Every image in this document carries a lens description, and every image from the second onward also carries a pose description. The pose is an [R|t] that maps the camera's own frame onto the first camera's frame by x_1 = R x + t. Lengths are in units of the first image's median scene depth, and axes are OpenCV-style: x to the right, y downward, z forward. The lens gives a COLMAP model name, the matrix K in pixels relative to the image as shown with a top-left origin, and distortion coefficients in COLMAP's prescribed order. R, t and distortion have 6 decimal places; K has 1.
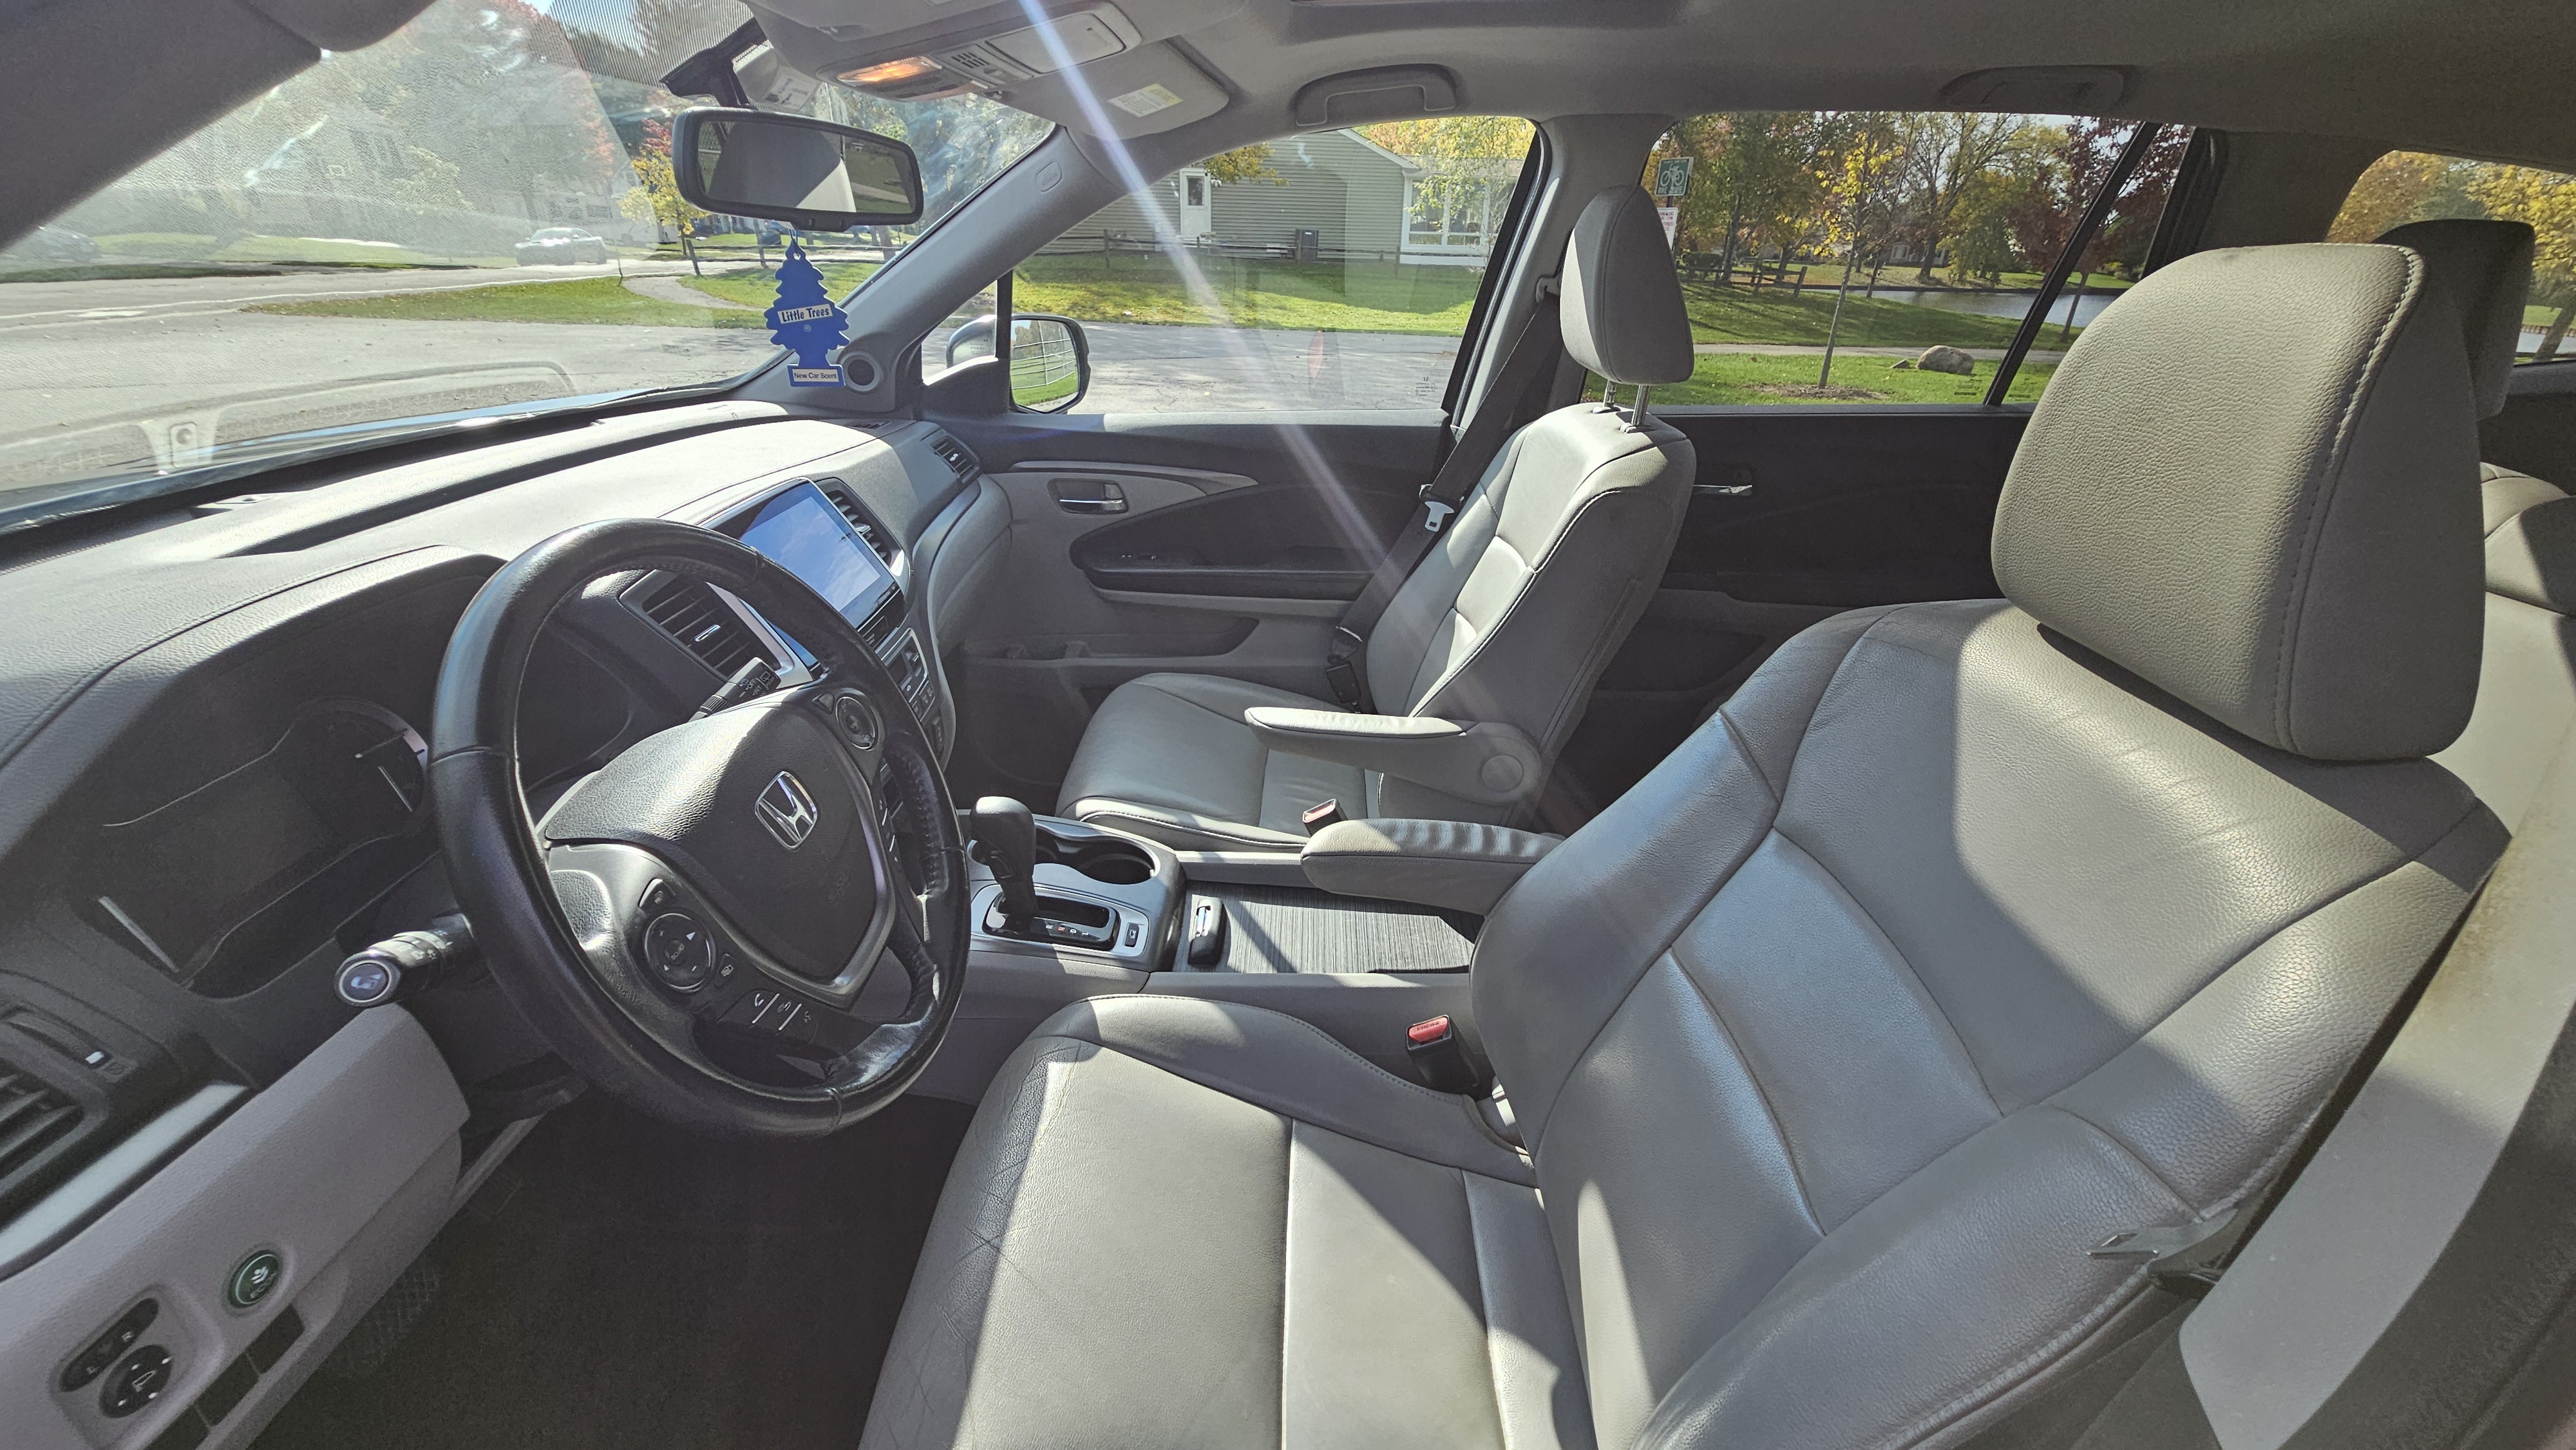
lens RADIAL K [[1035.7, 0, 1285.0], [0, 1035.7, 735.7], [0, 0, 1]] dist [-0.003790, -0.000034]
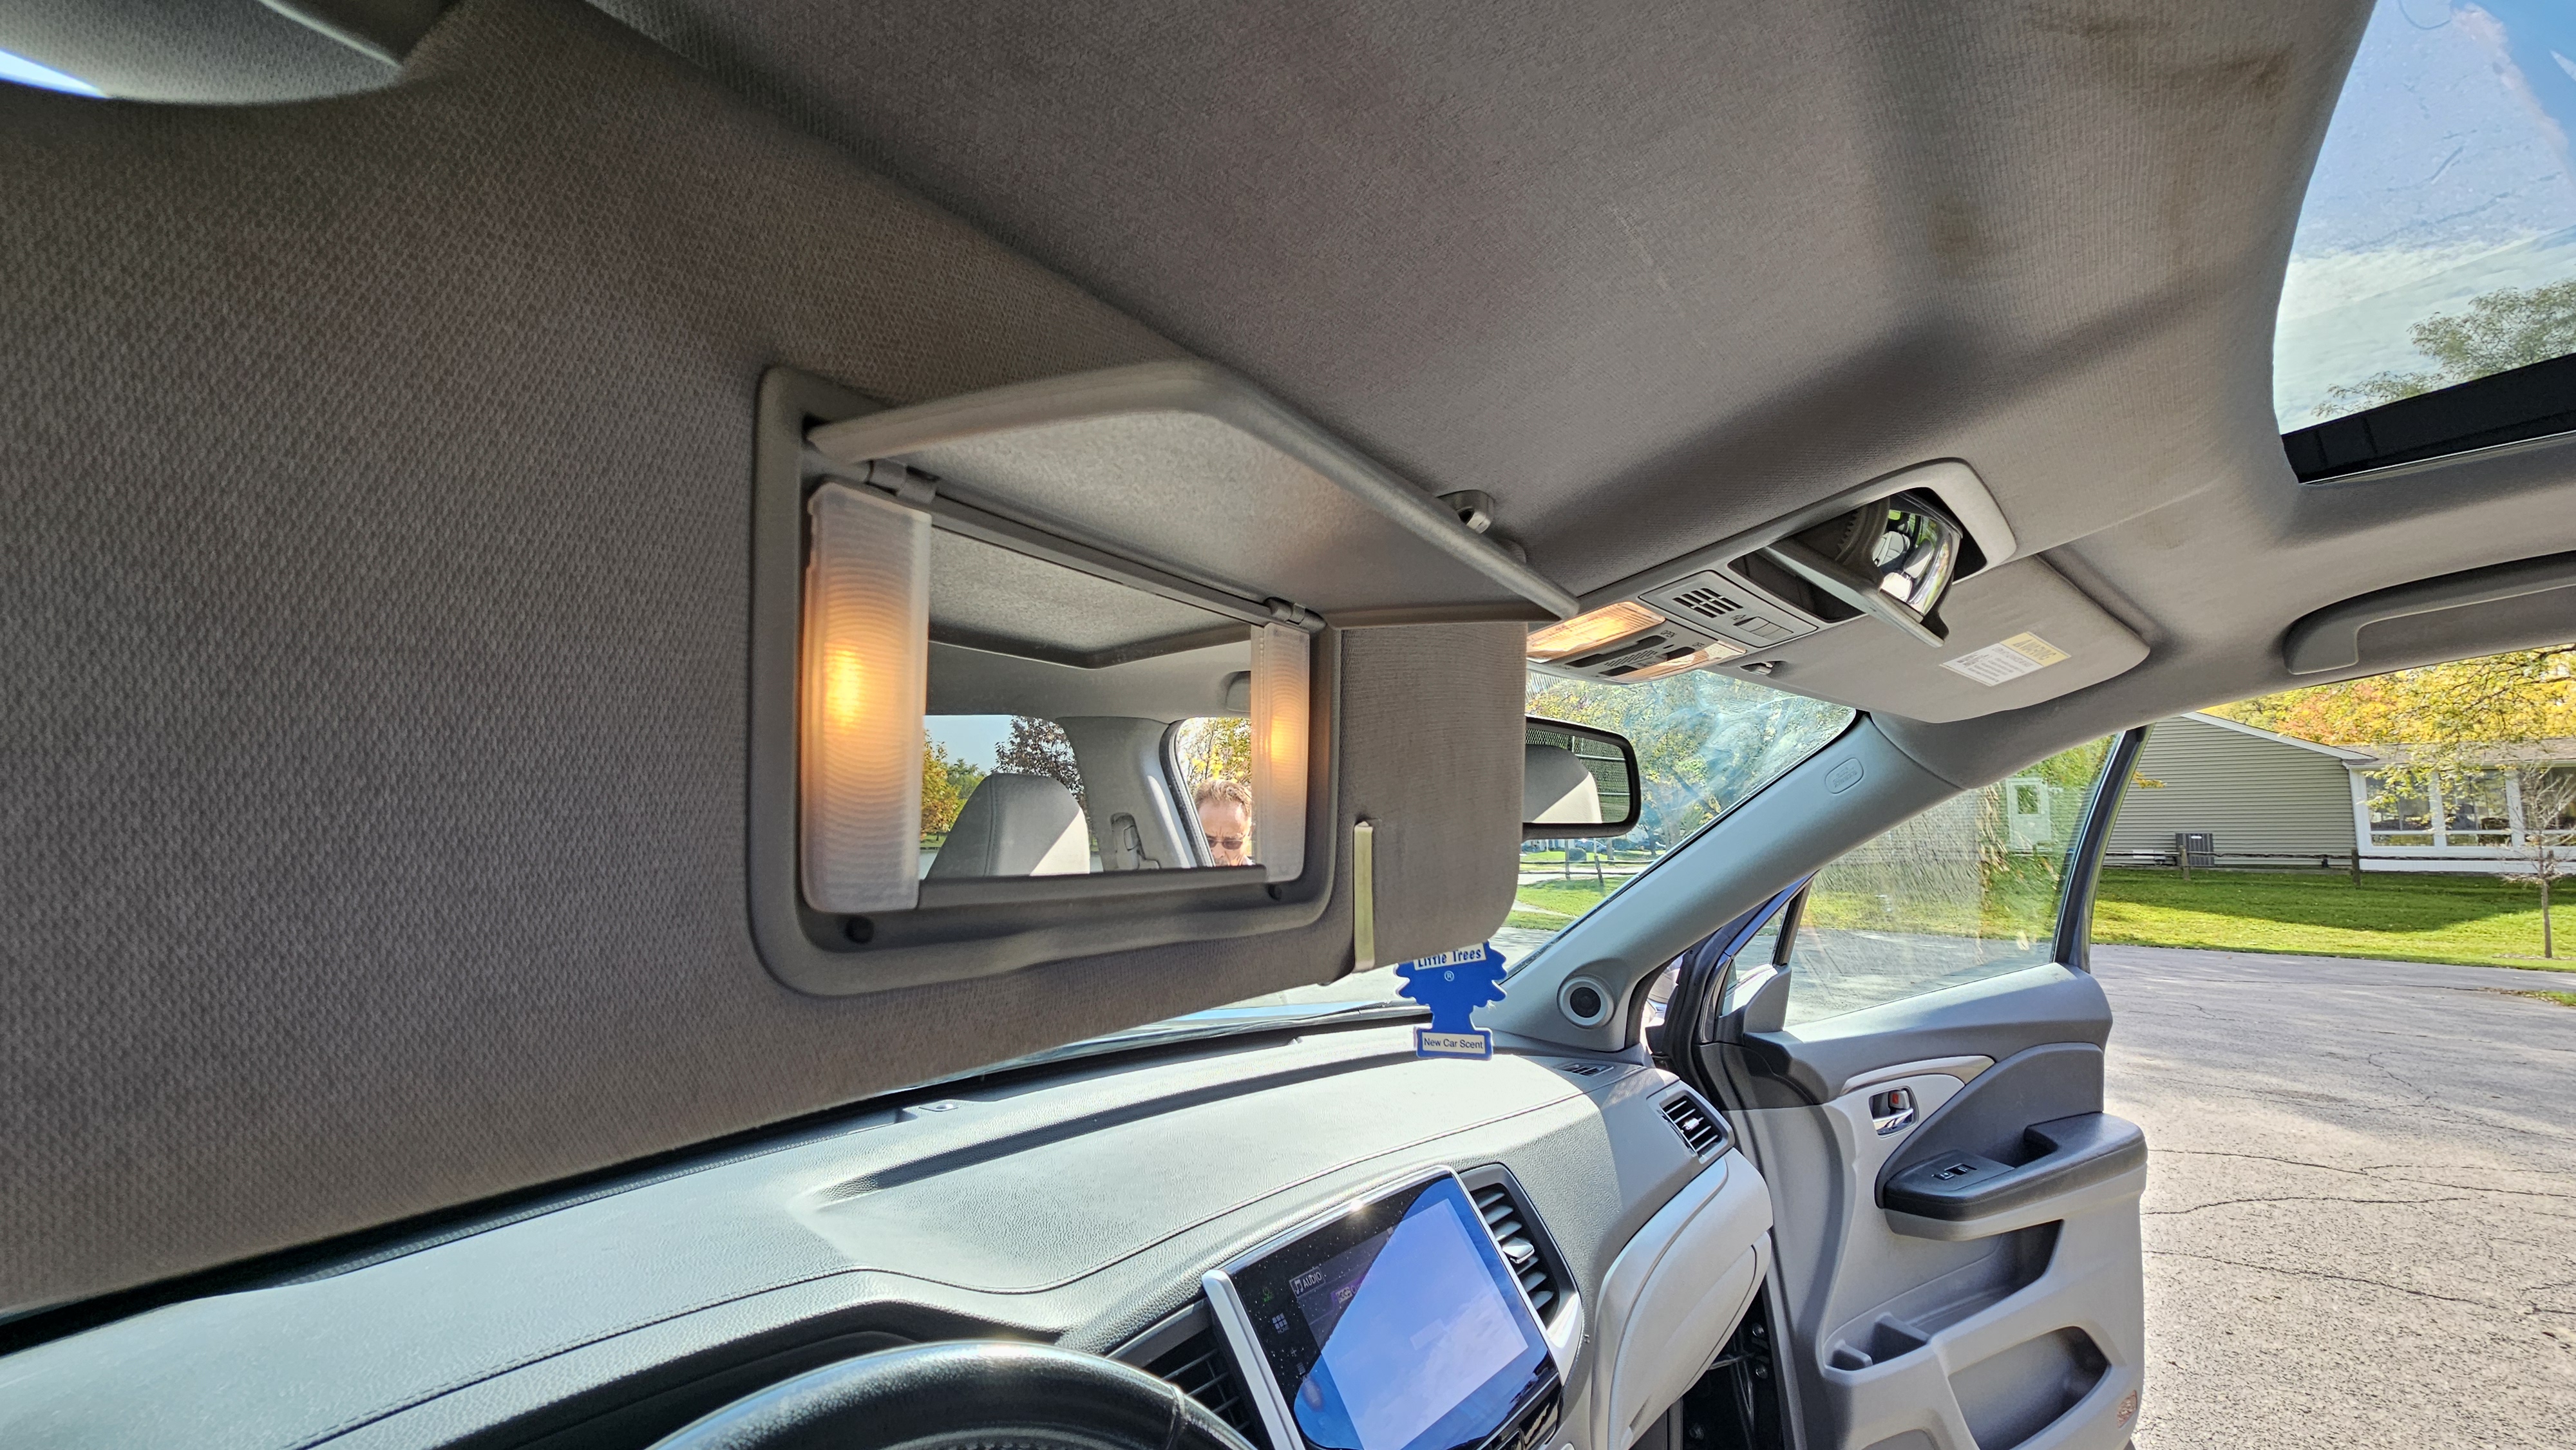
lens RADIAL K [[1035.7, 0, 1298.6], [0, 1035.7, 739.3], [0, 0, 1]] dist [-0.003790, -0.000034]
pose [[0.770448, -0.088998, -0.631260, -0.060412], [-0.258646, 0.861410, -0.437121, -0.138940], [0.582677, 0.500052, 0.640652, 0.288458]]
